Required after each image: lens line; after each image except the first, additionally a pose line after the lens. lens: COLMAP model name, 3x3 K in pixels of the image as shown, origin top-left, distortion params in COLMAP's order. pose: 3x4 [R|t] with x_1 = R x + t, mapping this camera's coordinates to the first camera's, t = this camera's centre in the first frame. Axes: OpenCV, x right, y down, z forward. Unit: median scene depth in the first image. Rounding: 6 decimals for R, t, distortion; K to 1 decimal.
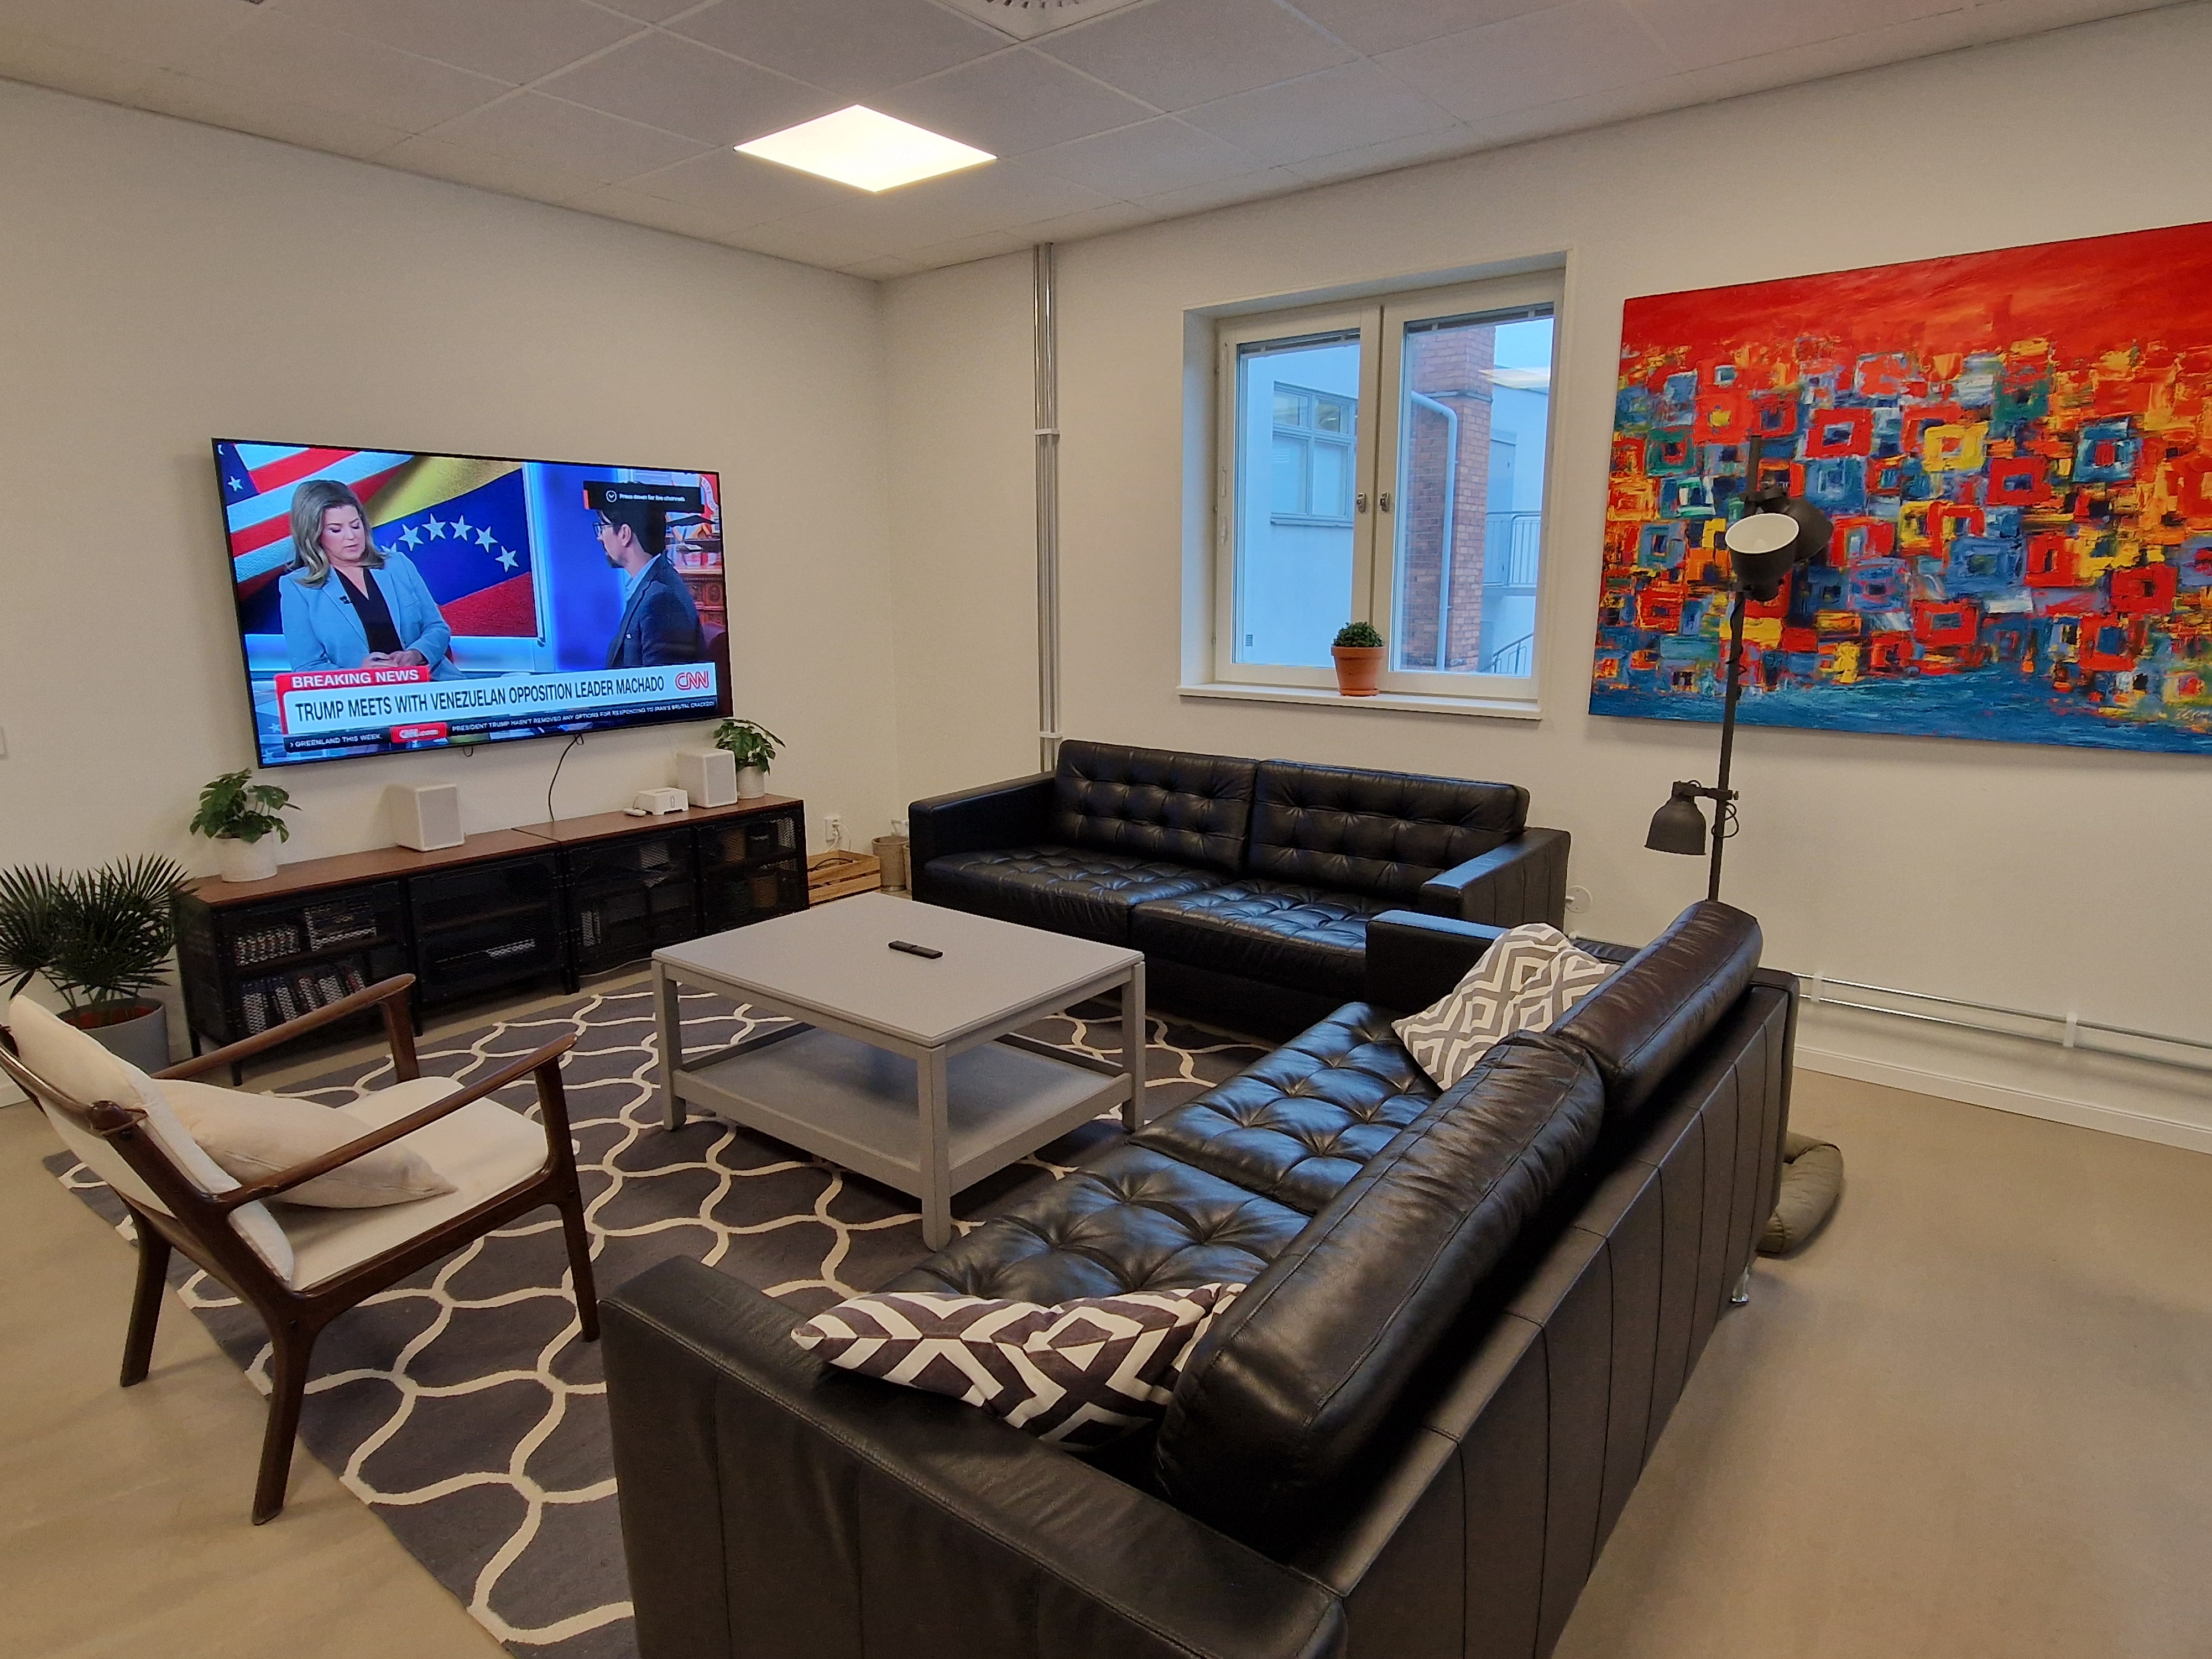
lens RADIAL K [[1242.6, 0, 1112.2], [0, 1242.6, 835.2], [0, 0, 1]] dist [0.004579, -0.000294]
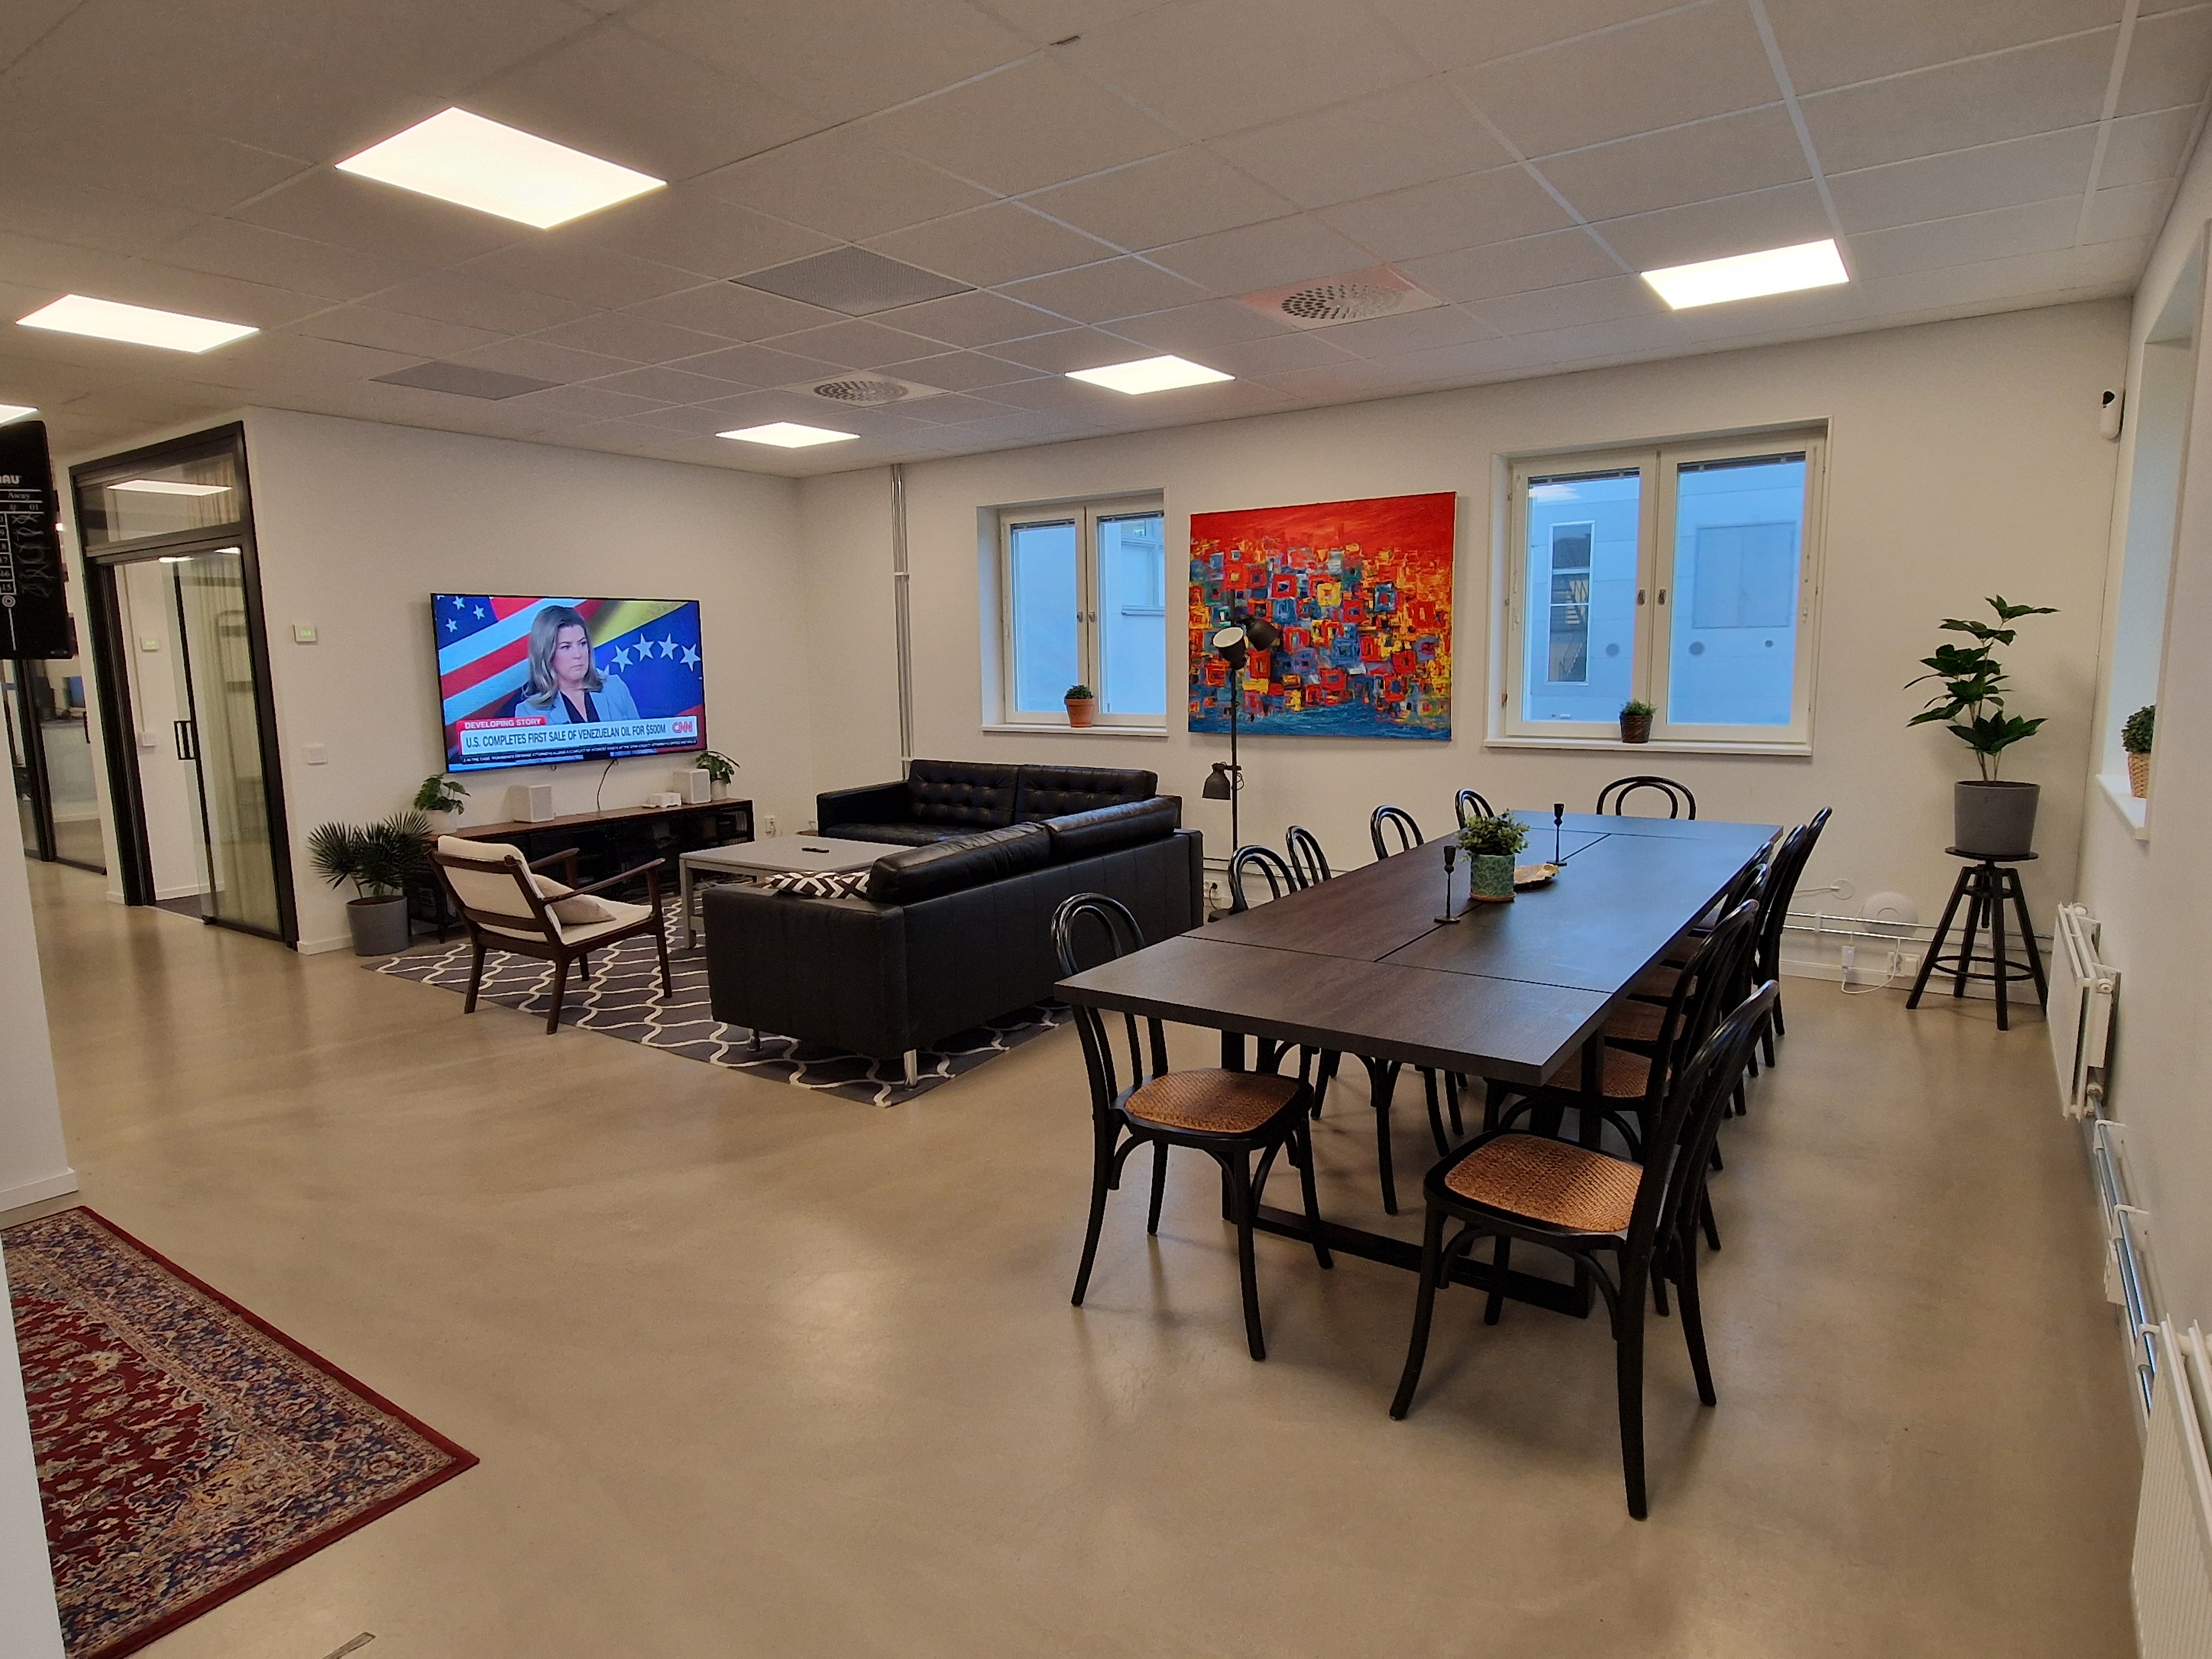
lens RADIAL K [[1243.8, 0, 1106.0], [0, 1243.8, 829.5], [0, 0, 1]] dist [0.002762, -0.000587]
pose [[0.998624, -0.019087, 0.048839, 0.182001], [0.022270, 0.997605, -0.065483, 0.175715], [-0.047472, 0.066480, 0.996658, -0.874324]]
